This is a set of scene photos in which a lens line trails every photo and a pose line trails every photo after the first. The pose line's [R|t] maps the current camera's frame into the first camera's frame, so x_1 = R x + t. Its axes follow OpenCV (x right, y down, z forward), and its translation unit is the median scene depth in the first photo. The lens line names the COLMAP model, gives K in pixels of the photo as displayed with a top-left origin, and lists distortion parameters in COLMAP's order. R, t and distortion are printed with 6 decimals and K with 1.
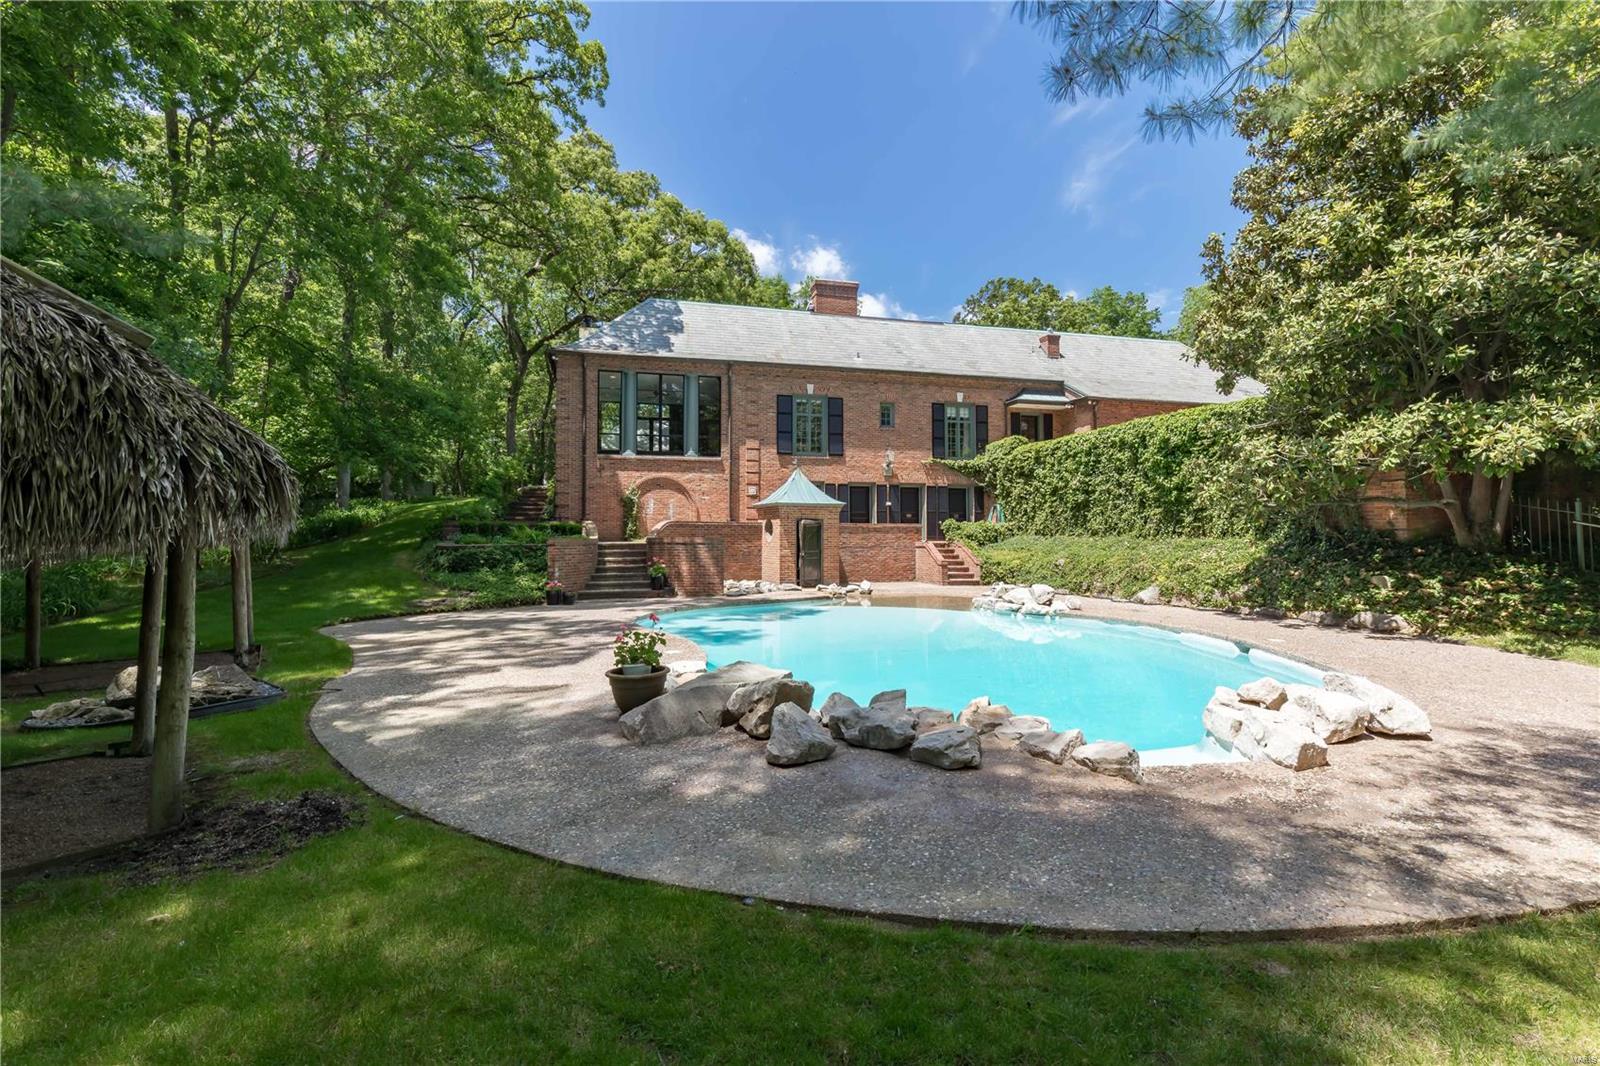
lens RADIAL K [[734.5, 0, 830.9], [0, 734.5, 480.6], [0, 0, 1]] dist [0.000996, -0.000241]
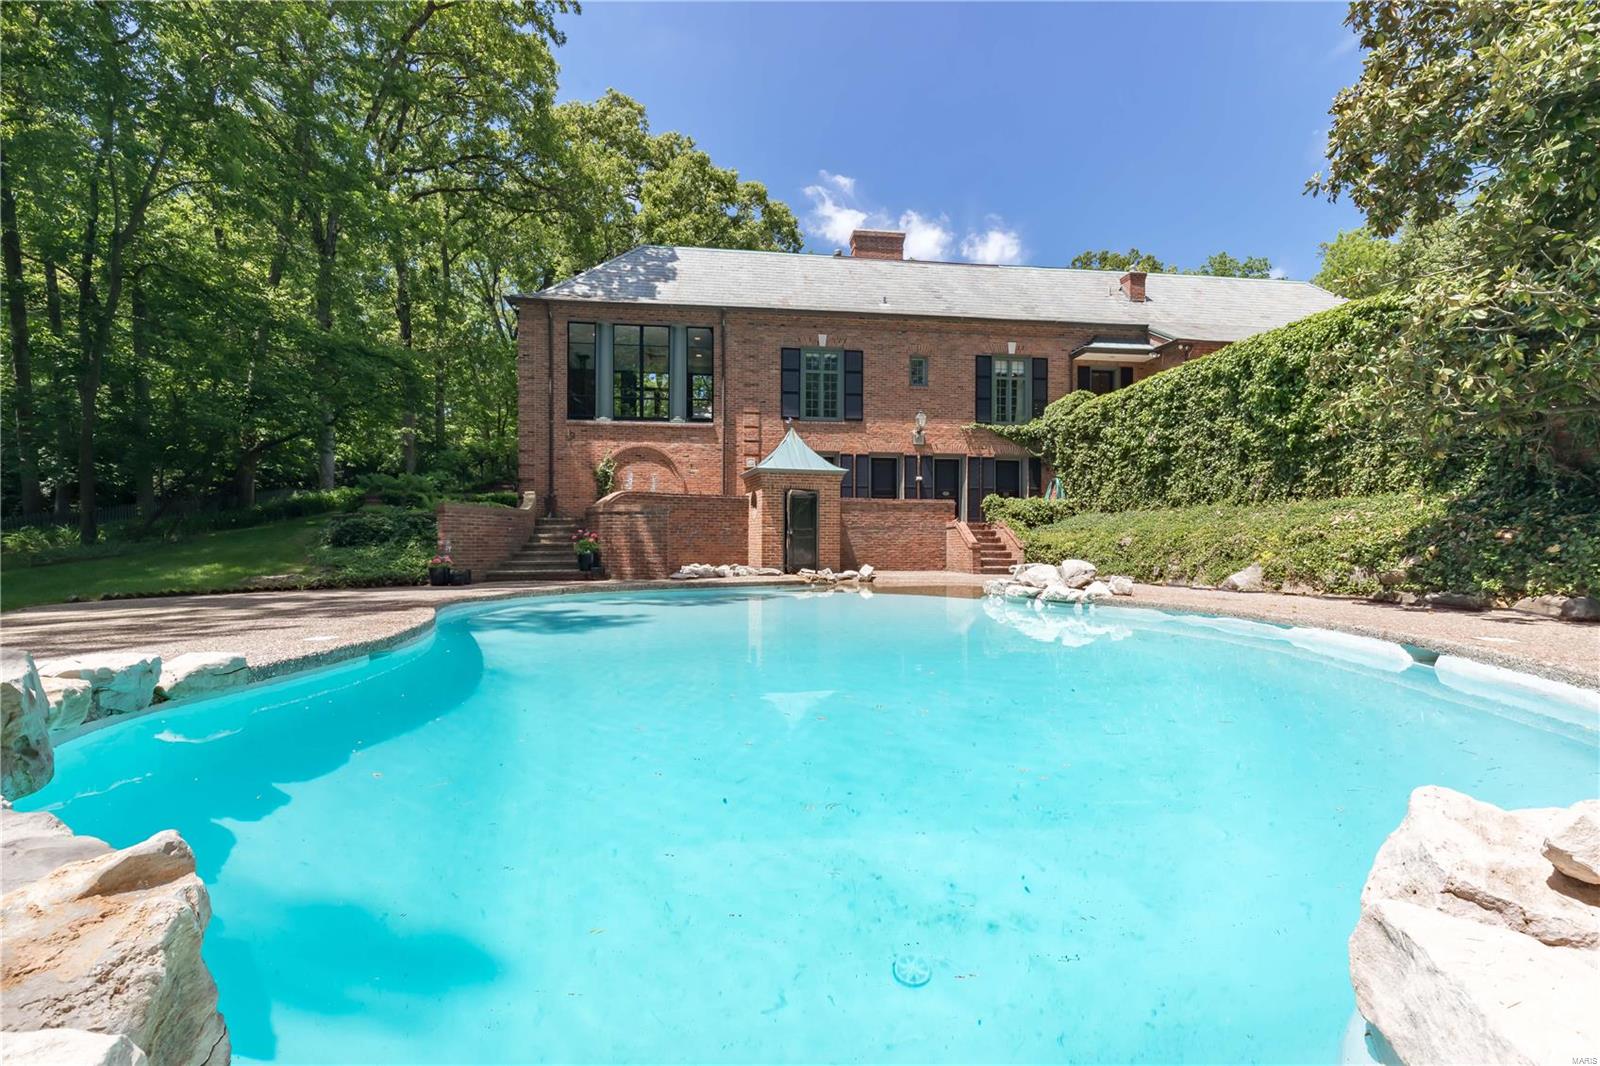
lens RADIAL K [[703.8, 0, 840.2], [0, 703.8, 531.2], [0, 0, 1]] dist [0.000910, -0.000018]
pose [[0.990098, -0.003211, -0.140338, 0.113301], [0.010358, 0.998684, 0.050222, 0.055887], [0.139992, -0.051178, 0.988829, 0.227899]]
